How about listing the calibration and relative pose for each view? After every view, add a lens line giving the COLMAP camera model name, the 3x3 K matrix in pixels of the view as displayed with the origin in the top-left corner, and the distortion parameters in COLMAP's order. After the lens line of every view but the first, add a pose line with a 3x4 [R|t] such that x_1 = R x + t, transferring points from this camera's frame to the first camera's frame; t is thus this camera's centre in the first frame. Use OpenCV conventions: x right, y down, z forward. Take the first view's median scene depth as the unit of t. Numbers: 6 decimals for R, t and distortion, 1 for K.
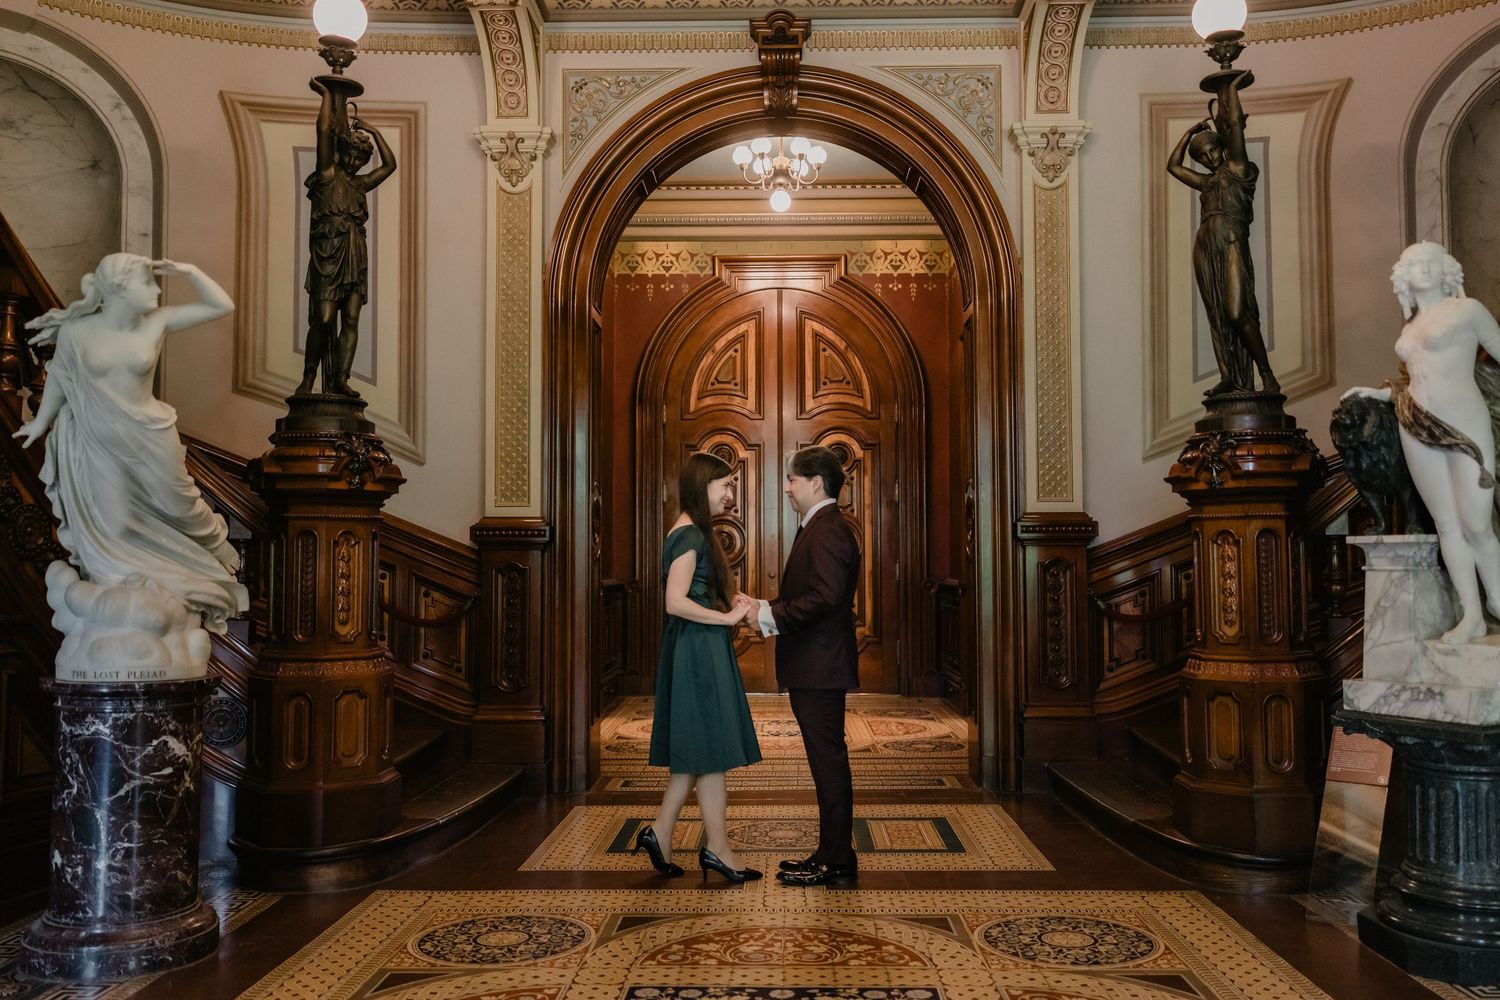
lens RADIAL K [[1251.7, 0, 763.7], [0, 1251.7, 509.8], [0, 0, 1]] dist [-0.002321, 0.000212]
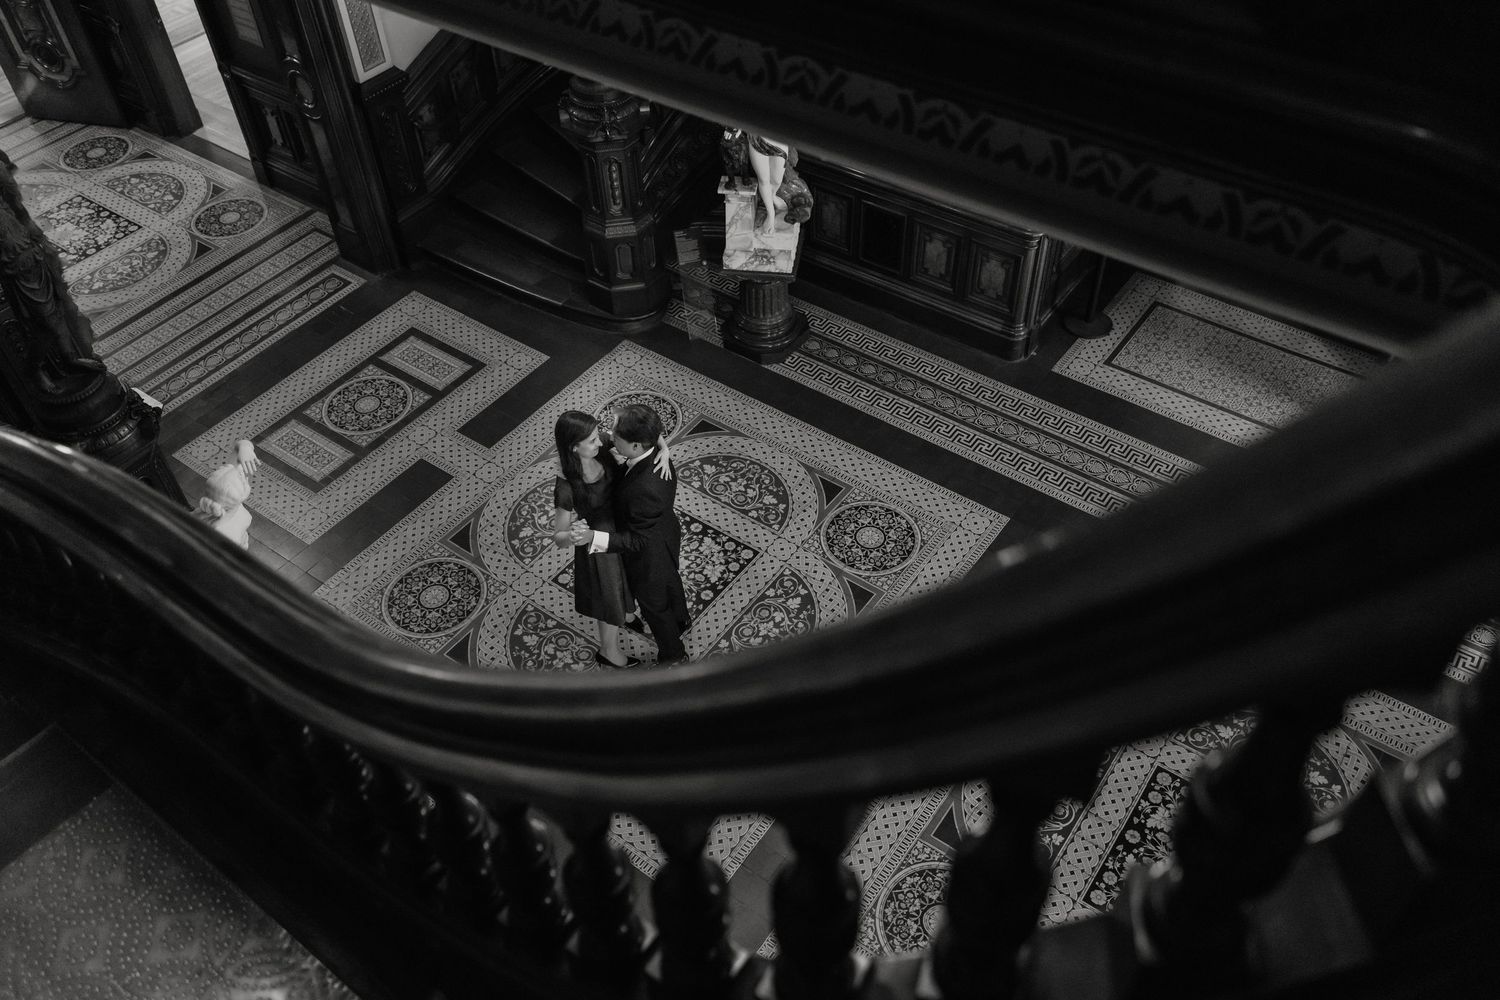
lens RADIAL K [[1193.4, 0, 750.0], [0, 1193.4, 500.0], [0, 0, 1]] dist [-0.000090, -0.008297]
pose [[0.569514, -0.605844, 0.555525, -0.492607], [-0.013133, 0.669043, 0.743108, -0.618274], [-0.821877, -0.430506, 0.373073, 0.039124]]
